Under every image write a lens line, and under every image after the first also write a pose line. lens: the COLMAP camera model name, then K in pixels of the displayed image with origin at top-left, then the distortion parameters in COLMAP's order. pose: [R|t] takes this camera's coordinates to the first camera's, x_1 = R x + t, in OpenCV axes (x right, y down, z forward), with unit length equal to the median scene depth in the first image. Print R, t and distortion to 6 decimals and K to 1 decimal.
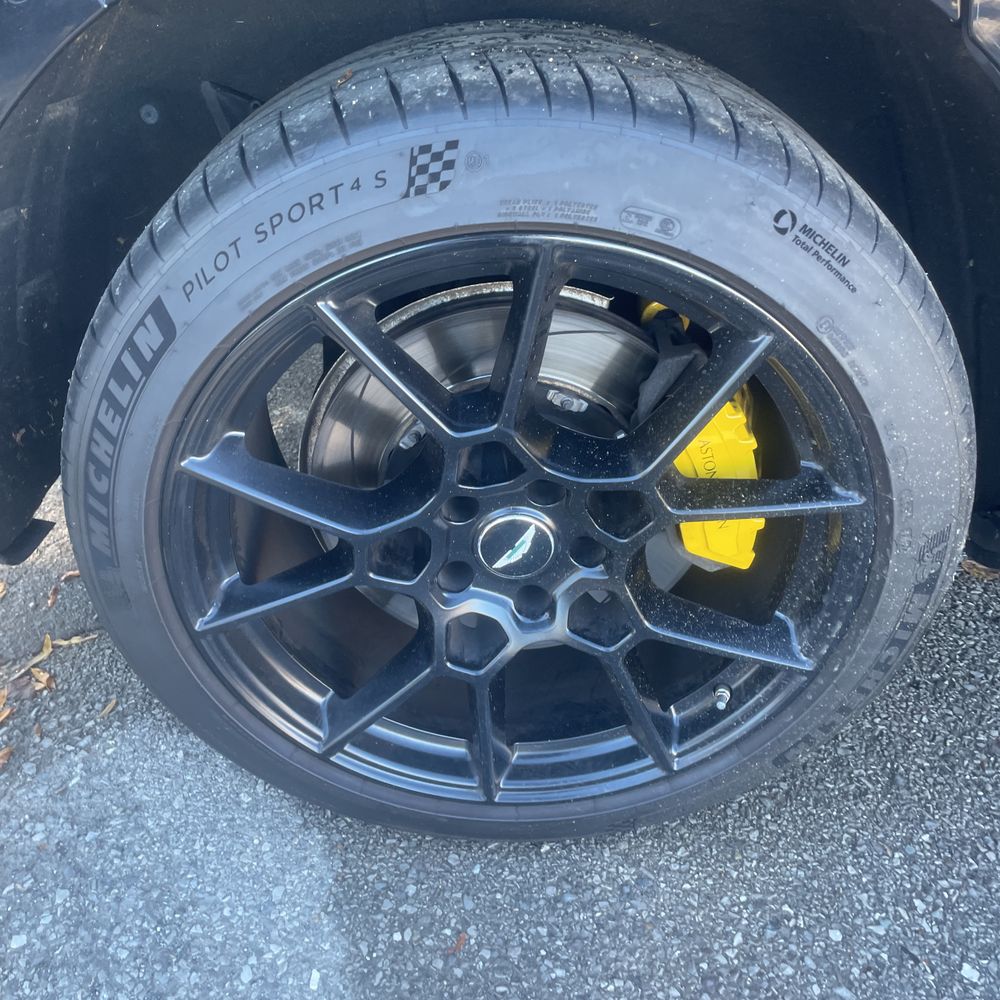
lens RADIAL K [[1013.2, 0, 490.0], [0, 1013.2, 503.1], [0, 0, 1]] dist [0.033780, 0.000000]
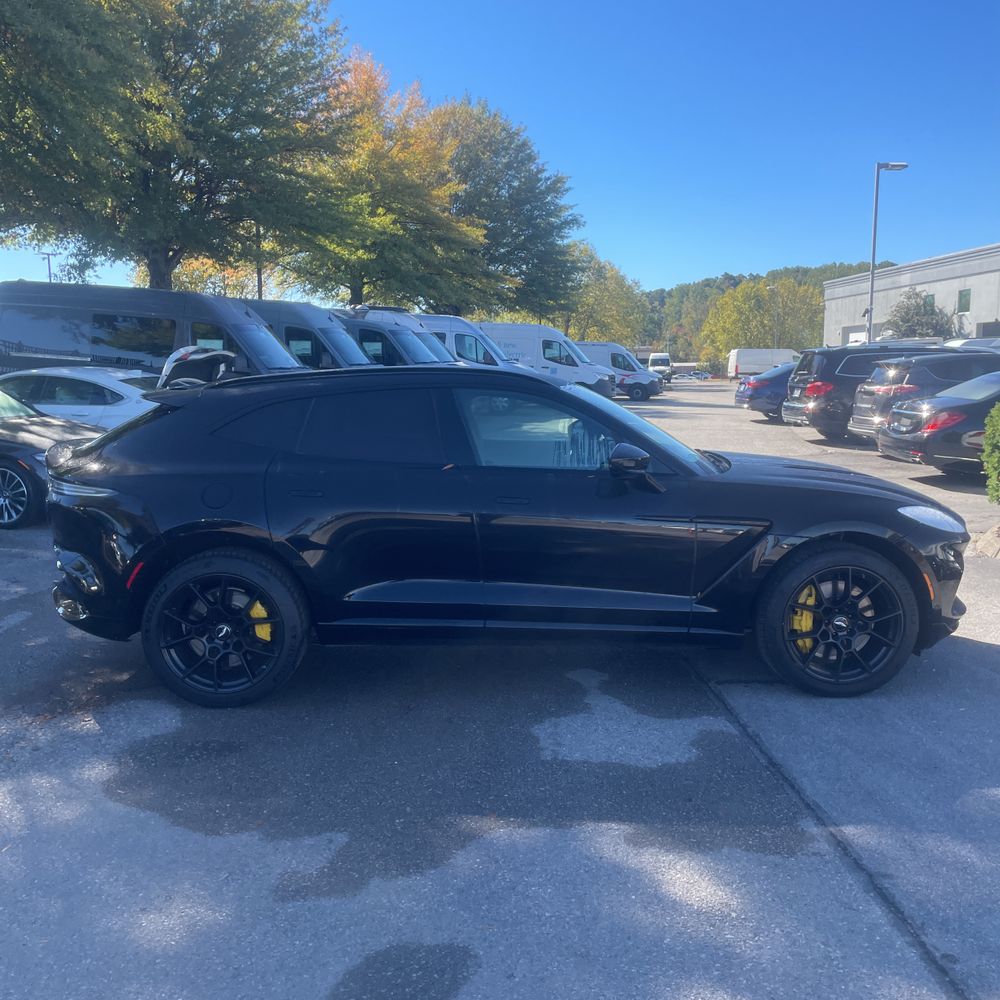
lens RADIAL K [[1013.2, 0, 494.0], [0, 1013.2, 499.1], [0, 0, 1]] dist [0.033780, 0.000000]
pose [[0.999226, 0.017259, 0.035355, 1.446398], [0.001259, 0.884149, -0.467203, 2.223745], [-0.039322, 0.466885, 0.883443, -4.796329]]
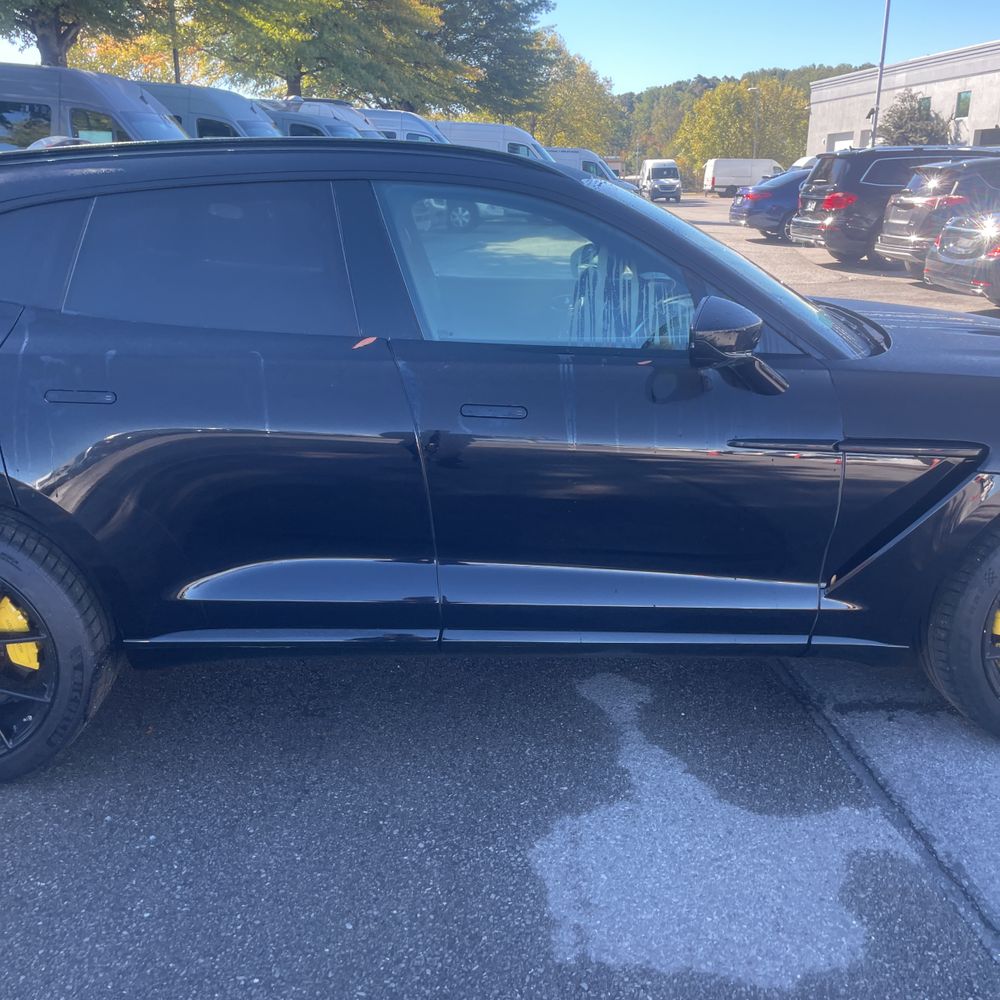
lens RADIAL K [[1013.2, 0, 496.6], [0, 1013.2, 508.5], [0, 0, 1]] dist [0.033780, 0.000000]
pose [[0.996877, 0.003767, 0.078878, 1.543069], [0.019952, 0.954439, -0.297737, 0.604200], [-0.076406, 0.298381, 0.951384, -2.297398]]
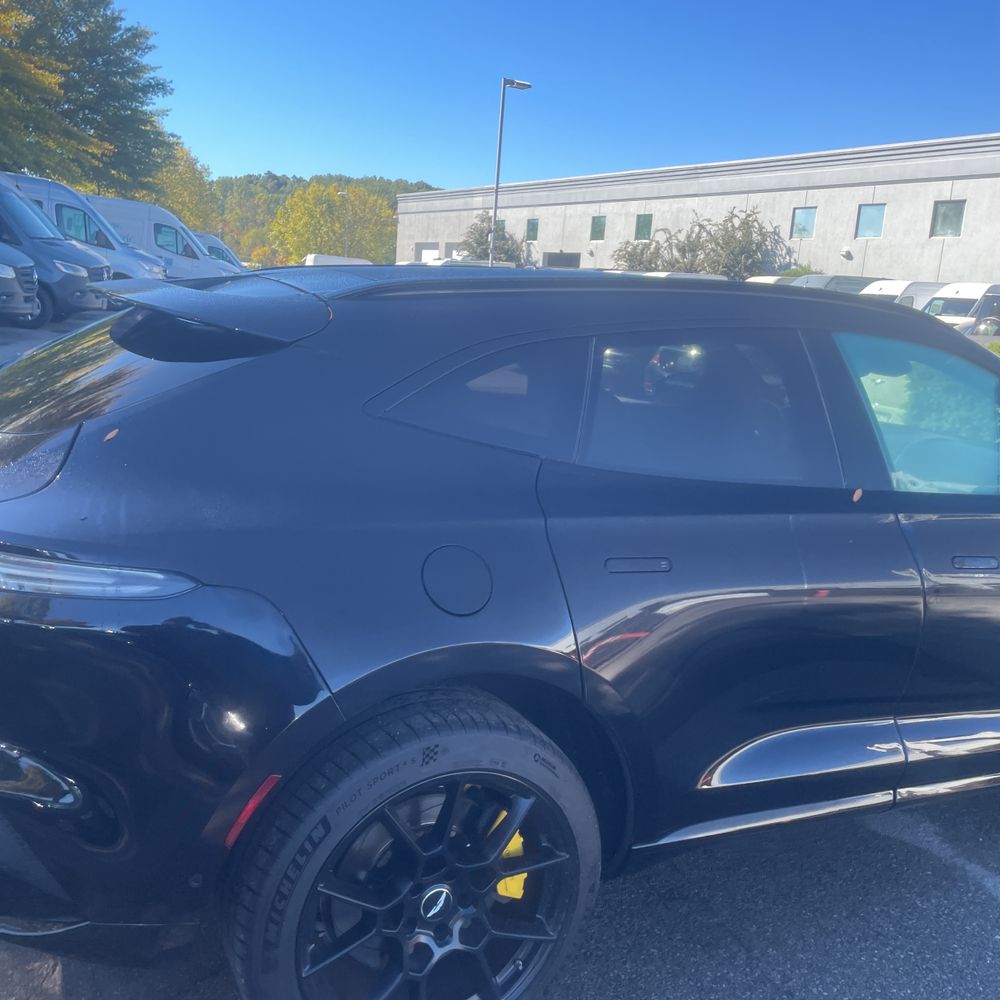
lens RADIAL K [[1013.2, 0, 496.9], [0, 1013.2, 476.0], [0, 0, 1]] dist [0.033780, 0.000000]
pose [[0.879656, 0.012772, 0.475439, -1.064048], [0.181396, 0.915069, -0.360201, 0.013252], [-0.439660, 0.403096, 0.802629, -1.425592]]
